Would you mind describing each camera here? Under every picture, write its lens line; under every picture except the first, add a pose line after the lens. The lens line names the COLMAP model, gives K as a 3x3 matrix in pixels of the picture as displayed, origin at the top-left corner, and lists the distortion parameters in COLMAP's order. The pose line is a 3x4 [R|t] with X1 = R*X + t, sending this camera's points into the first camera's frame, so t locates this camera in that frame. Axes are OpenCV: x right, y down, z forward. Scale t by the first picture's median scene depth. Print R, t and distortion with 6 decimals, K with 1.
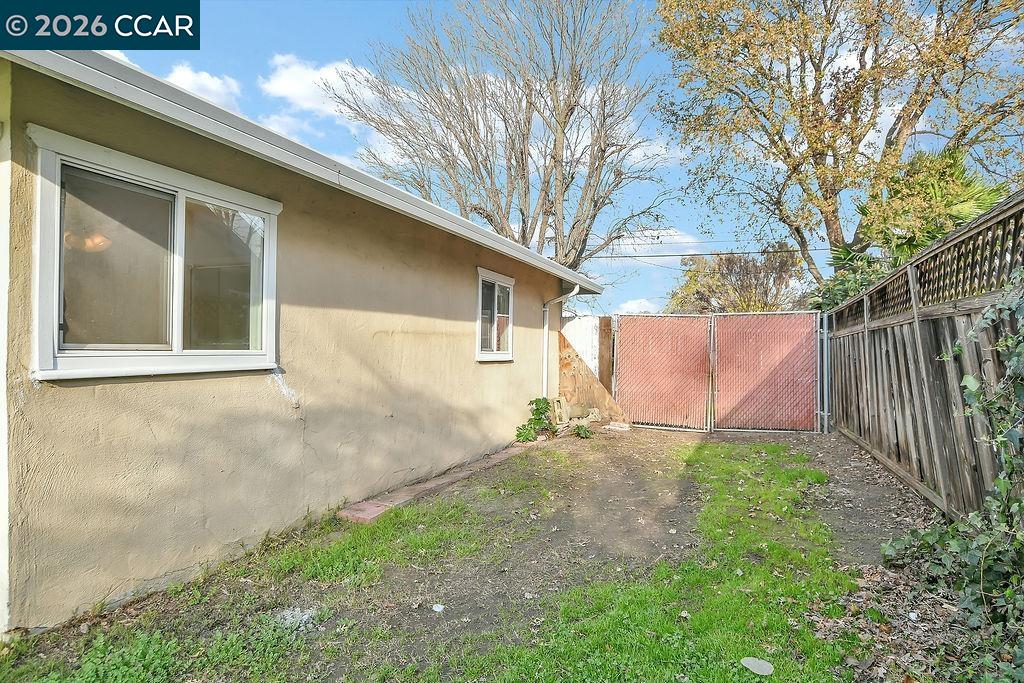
lens RADIAL K [[562.9, 0, 508.6], [0, 562.9, 343.2], [0, 0, 1]] dist [-0.022667, 0.004039]
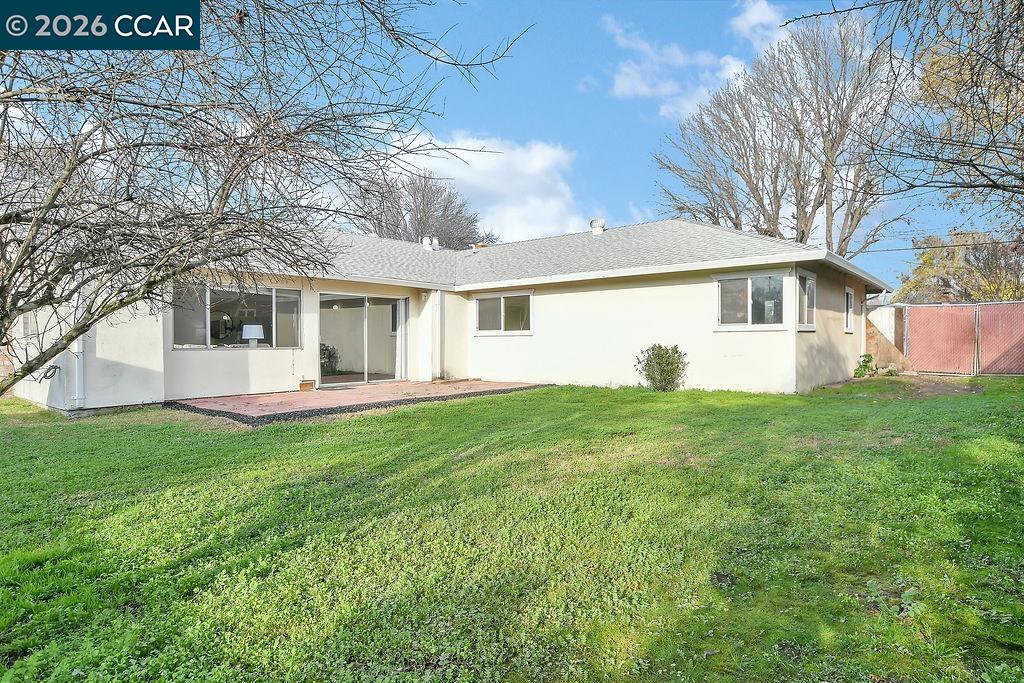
lens RADIAL K [[562.9, 0, 516.3], [0, 562.9, 342.8], [0, 0, 1]] dist [-0.022667, 0.004039]
pose [[0.953443, -0.006032, -0.301512, -0.404782], [0.010282, 0.999869, 0.012510, 0.023763], [0.301397, -0.015027, 0.953380, -0.891502]]
